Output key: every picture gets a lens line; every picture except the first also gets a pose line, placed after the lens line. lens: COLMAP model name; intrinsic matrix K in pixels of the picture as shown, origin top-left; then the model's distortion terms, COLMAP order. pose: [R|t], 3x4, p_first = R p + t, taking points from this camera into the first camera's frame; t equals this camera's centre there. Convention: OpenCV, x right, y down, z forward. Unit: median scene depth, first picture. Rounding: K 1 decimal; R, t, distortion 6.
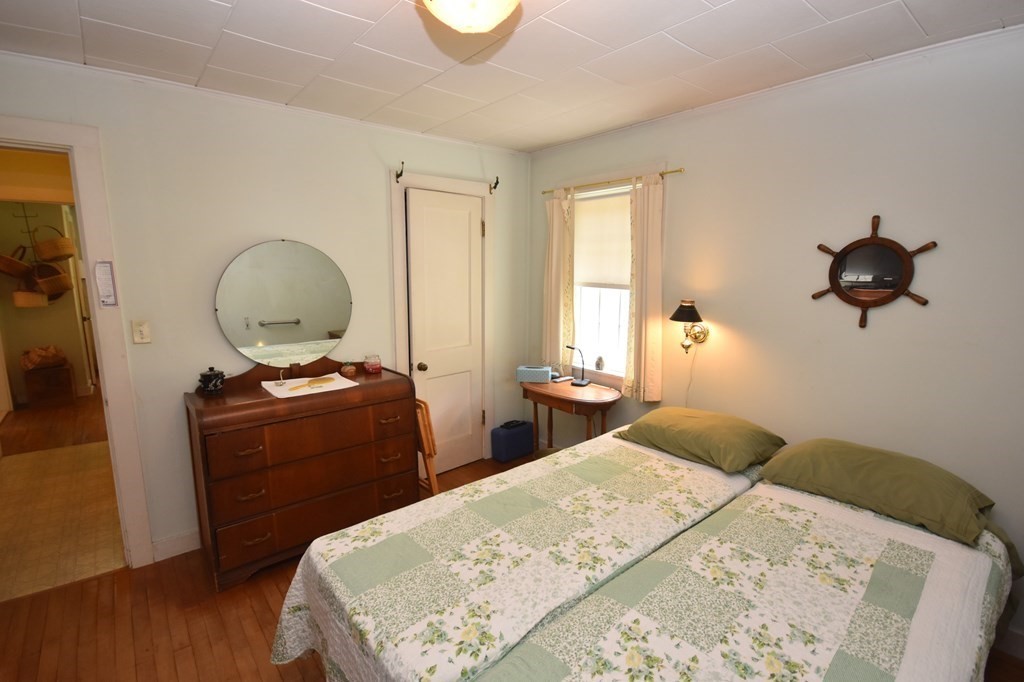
lens RADIAL K [[466.2, 0, 513.1], [0, 466.2, 344.0], [0, 0, 1]] dist [-0.000707, 0.000042]
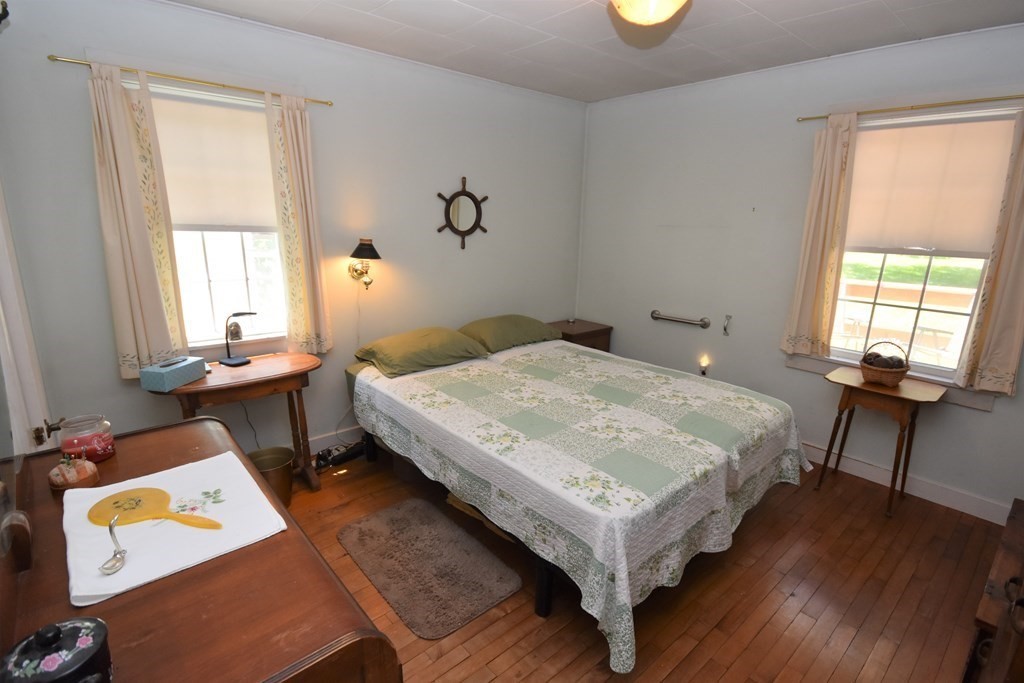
lens RADIAL K [[480.7, 0, 513.0], [0, 480.7, 338.8], [0, 0, 1]] dist [-0.001245, -0.003702]
pose [[-0.000063, -0.250729, 0.968057, -0.948858], [0.136522, 0.958991, 0.248390, -0.130170], [-0.990637, 0.132177, 0.034170, 0.848403]]
